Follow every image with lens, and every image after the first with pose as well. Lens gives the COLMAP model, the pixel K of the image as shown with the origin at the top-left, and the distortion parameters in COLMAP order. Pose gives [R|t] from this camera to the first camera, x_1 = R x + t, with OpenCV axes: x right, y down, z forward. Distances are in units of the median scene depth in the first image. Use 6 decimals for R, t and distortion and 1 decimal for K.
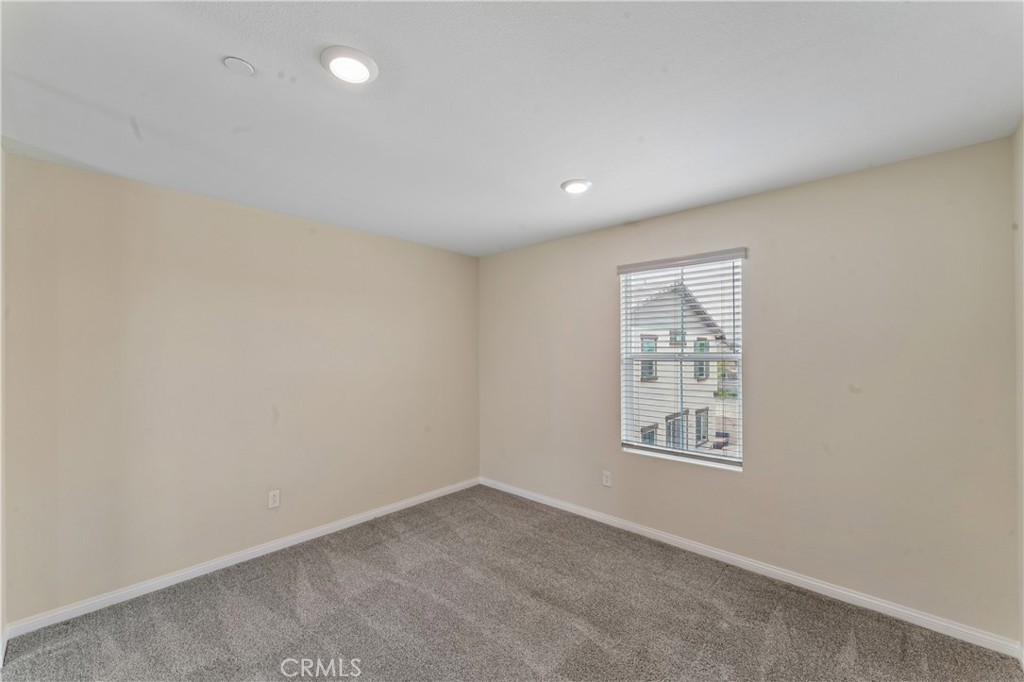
lens RADIAL K [[407.9, 0, 513.4], [0, 407.9, 349.7], [0, 0, 1]] dist [-0.001128, 0.001138]
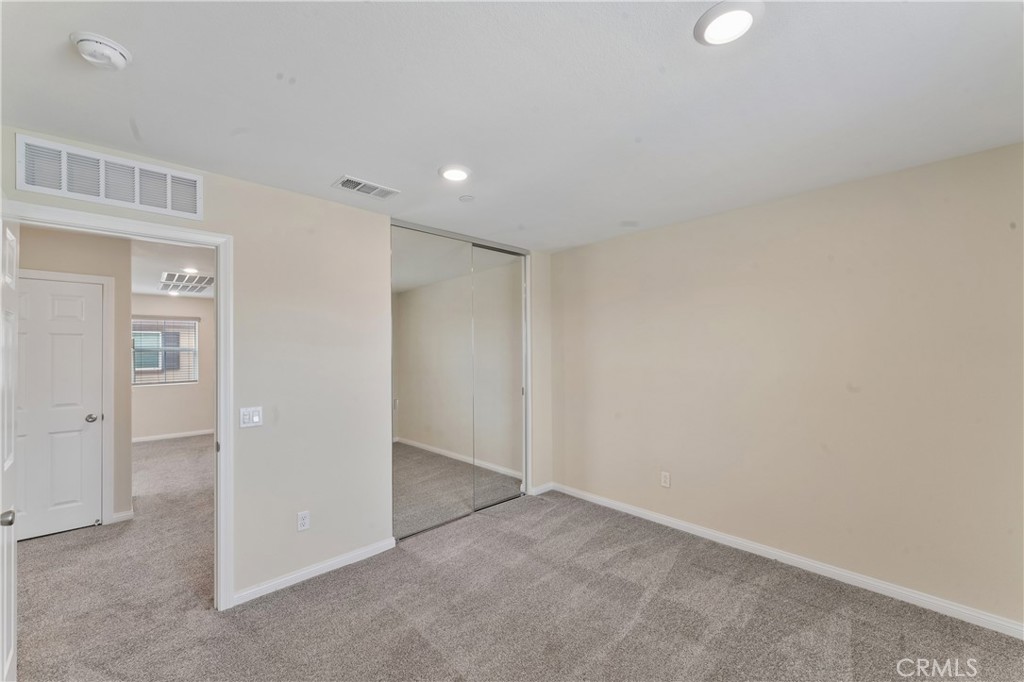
lens RADIAL K [[407.9, 0, 502.6], [0, 407.9, 342.3], [0, 0, 1]] dist [-0.001128, 0.001138]
pose [[-0.075873, -0.011741, -0.997048, 0.584931], [0.009485, 0.999877, -0.012496, -0.002662], [0.997072, -0.010405, -0.075752, 0.645067]]
